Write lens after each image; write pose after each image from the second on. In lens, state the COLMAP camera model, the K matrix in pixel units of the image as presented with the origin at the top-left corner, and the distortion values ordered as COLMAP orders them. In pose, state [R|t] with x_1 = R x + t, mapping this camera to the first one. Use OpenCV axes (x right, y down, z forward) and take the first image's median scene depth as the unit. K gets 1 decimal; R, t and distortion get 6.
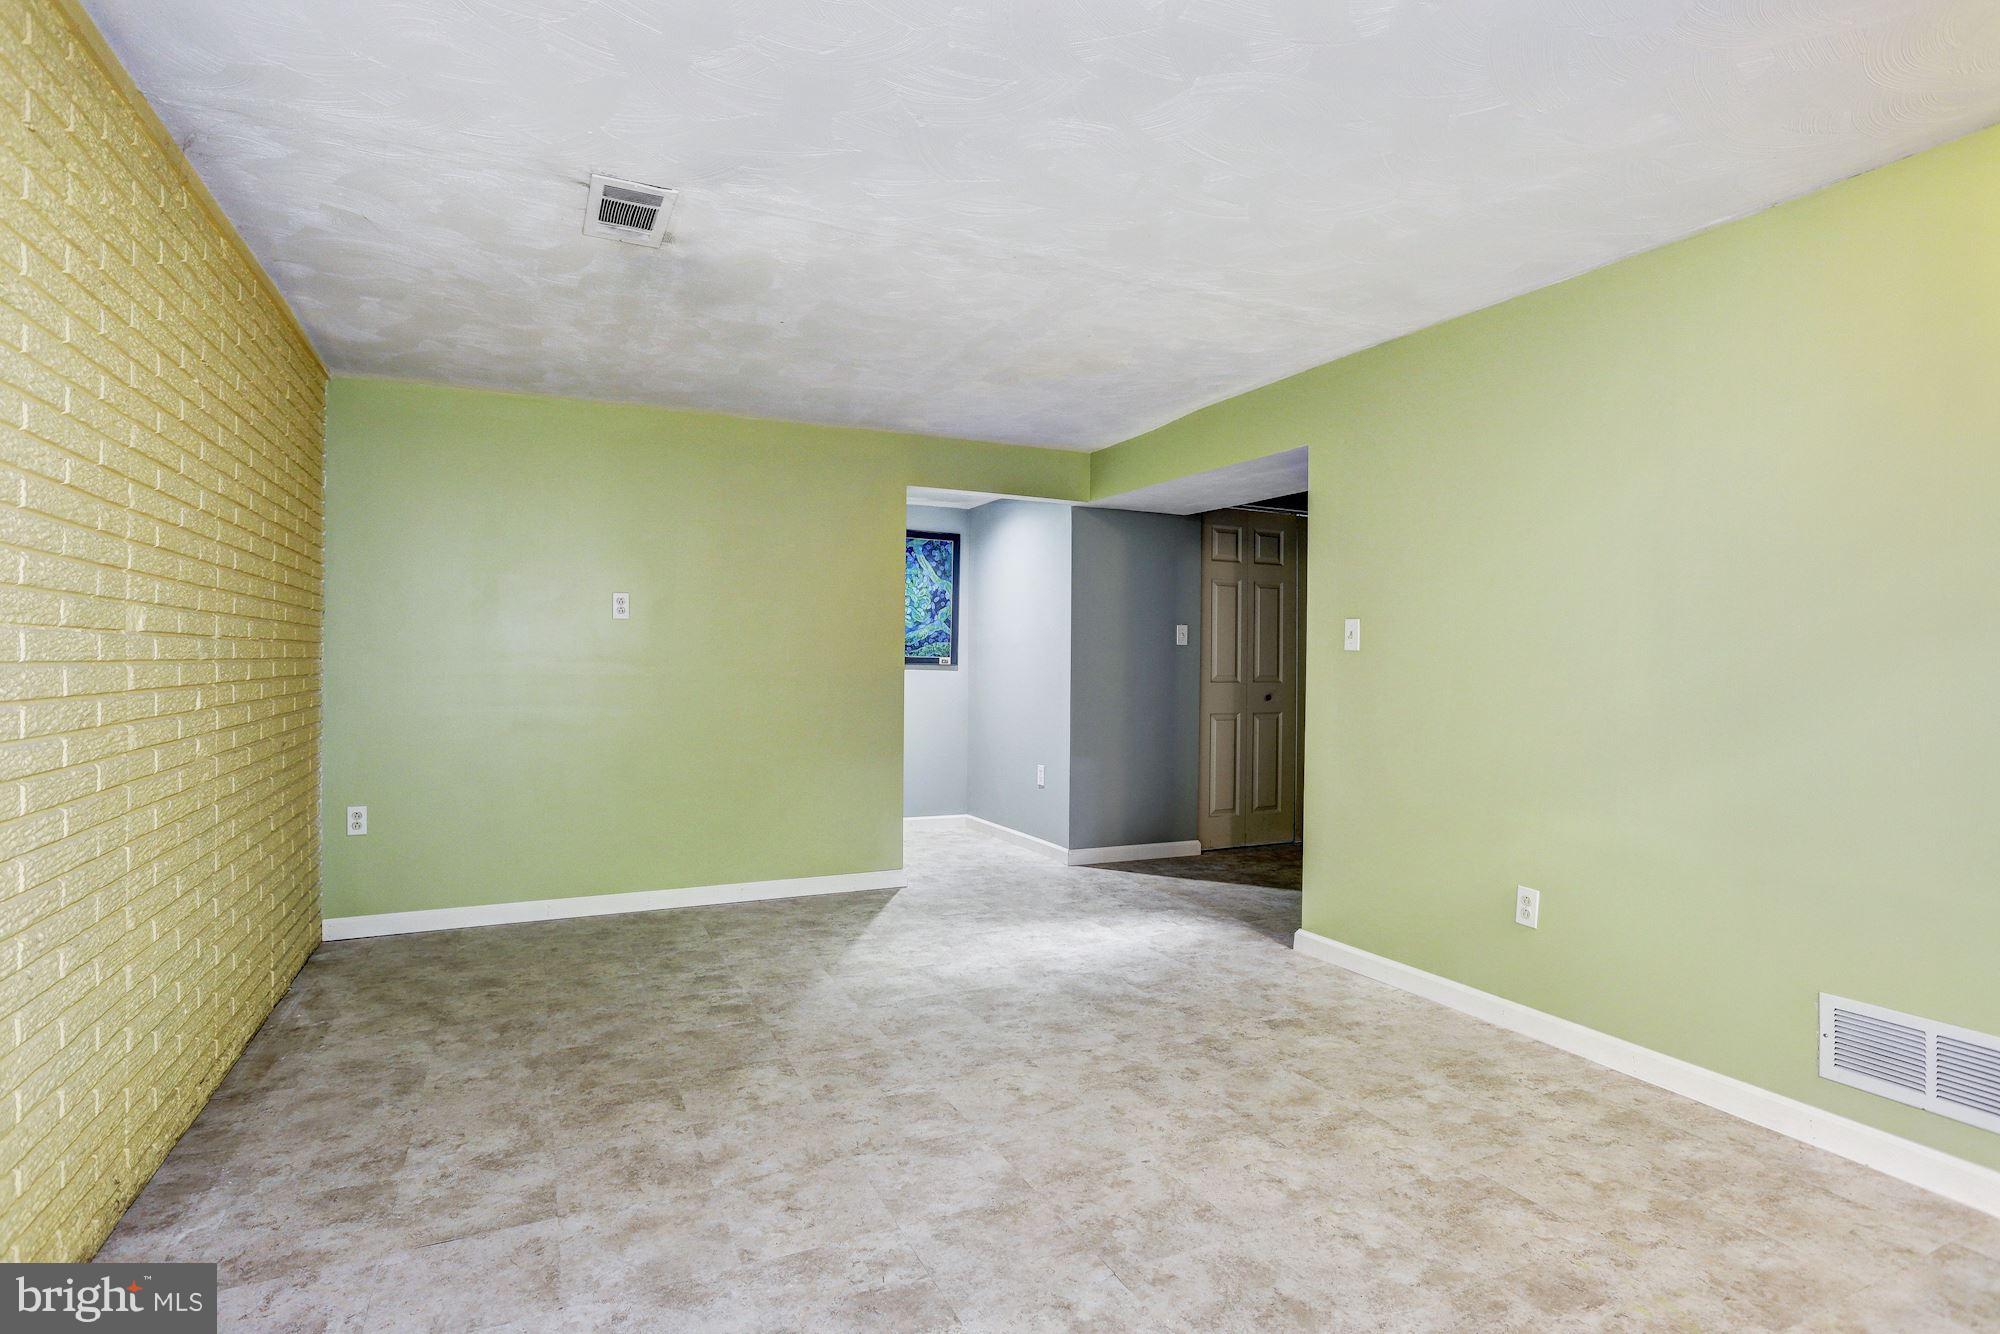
lens RADIAL K [[991.2, 0, 995.4], [0, 991.2, 665.1], [0, 0, 1]] dist [-0.053542, 0.017604]
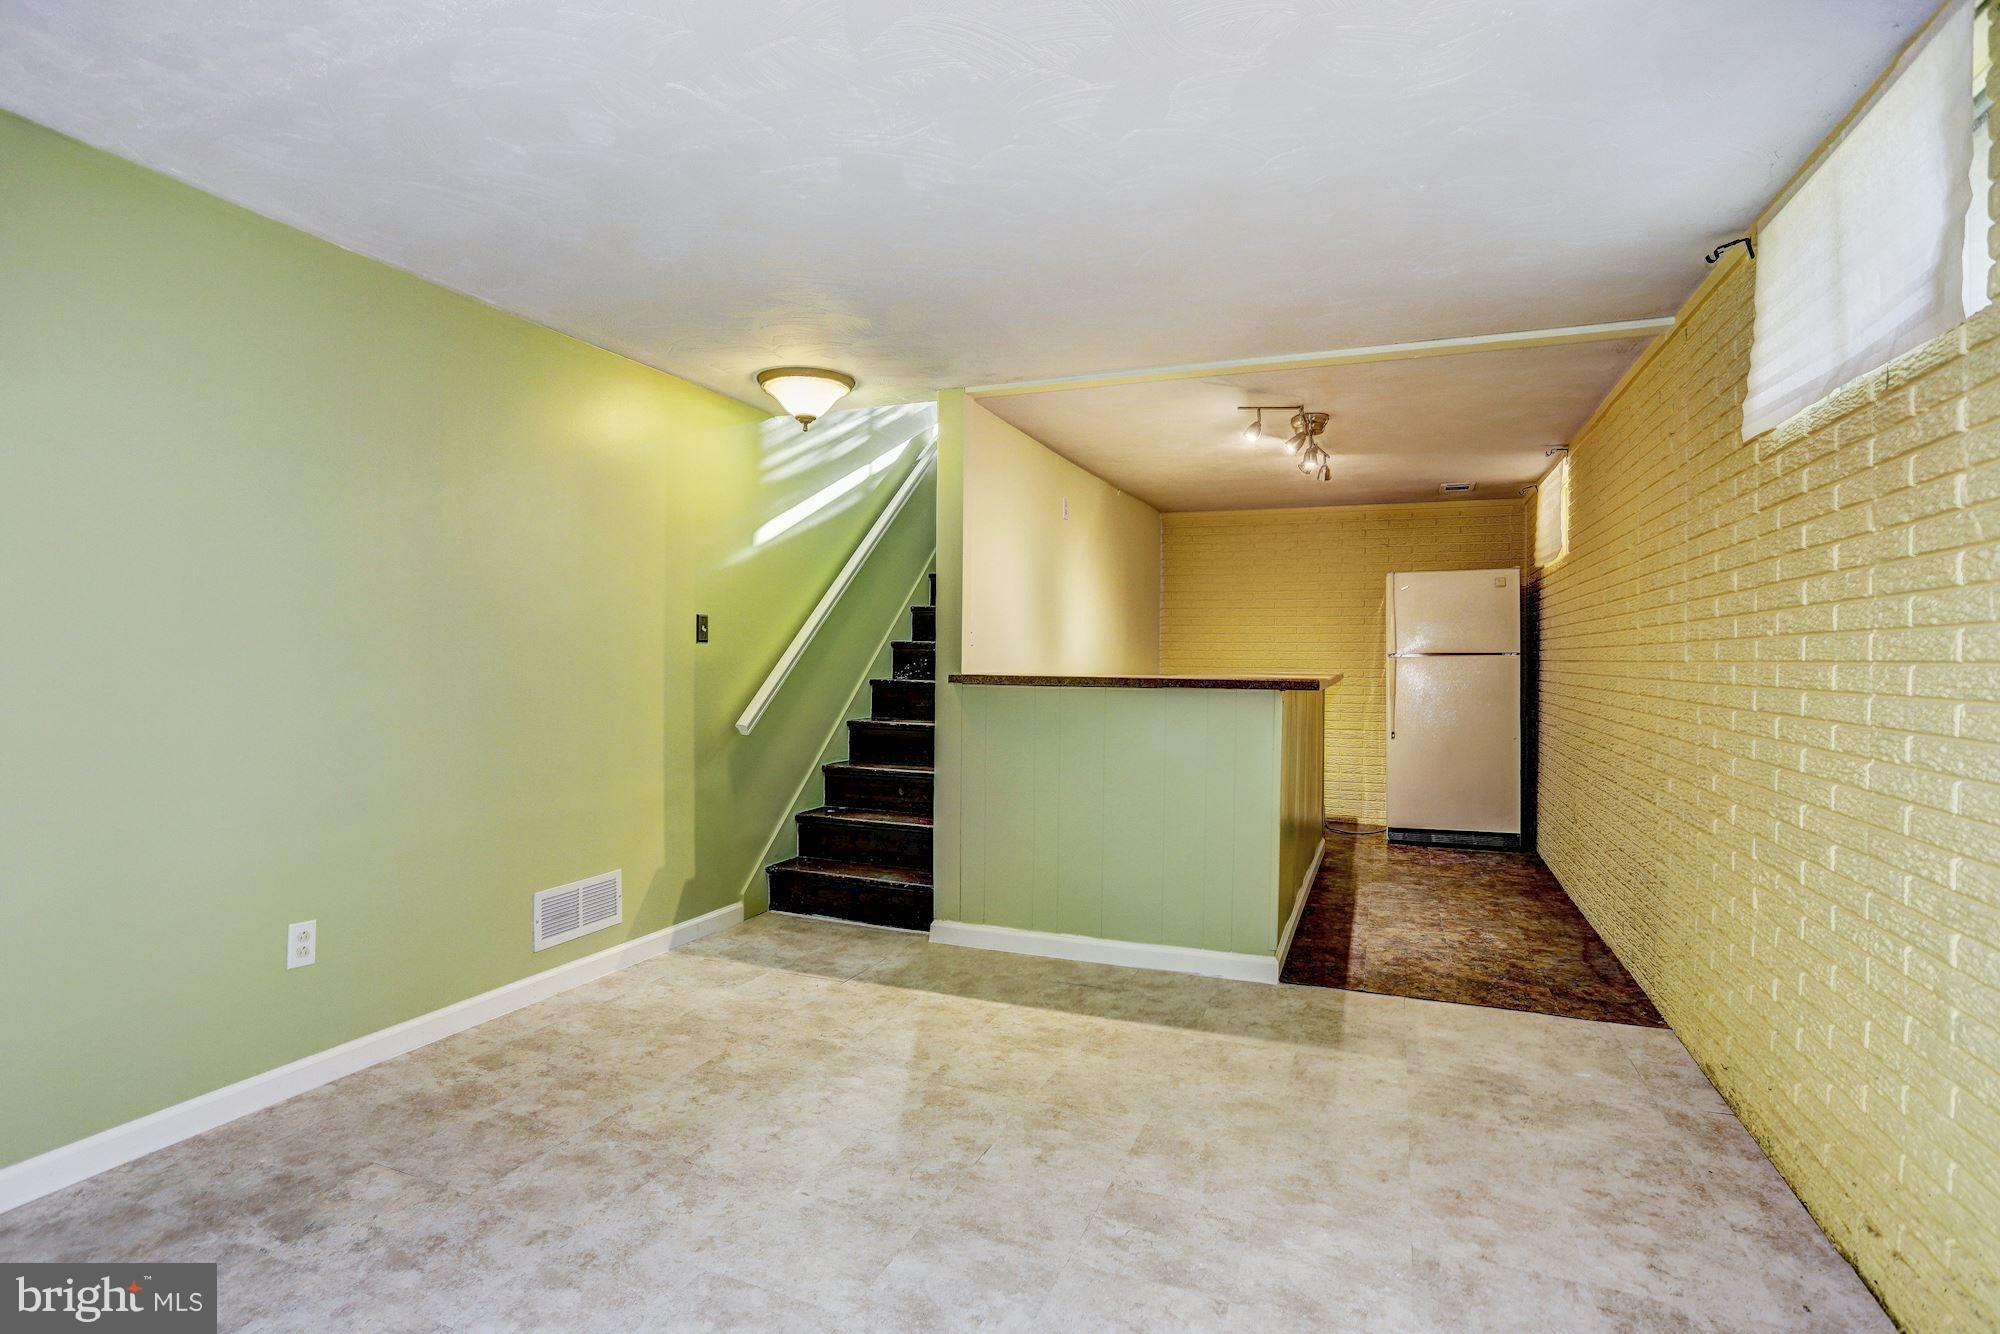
lens RADIAL K [[991.2, 0, 995.8], [0, 991.2, 661.6], [0, 0, 1]] dist [-0.053542, 0.017604]
pose [[-0.673431, -0.021941, 0.738925, -0.608385], [-0.008767, 0.999726, 0.021695, -0.032076], [-0.739198, 0.008132, -0.673439, 1.373495]]
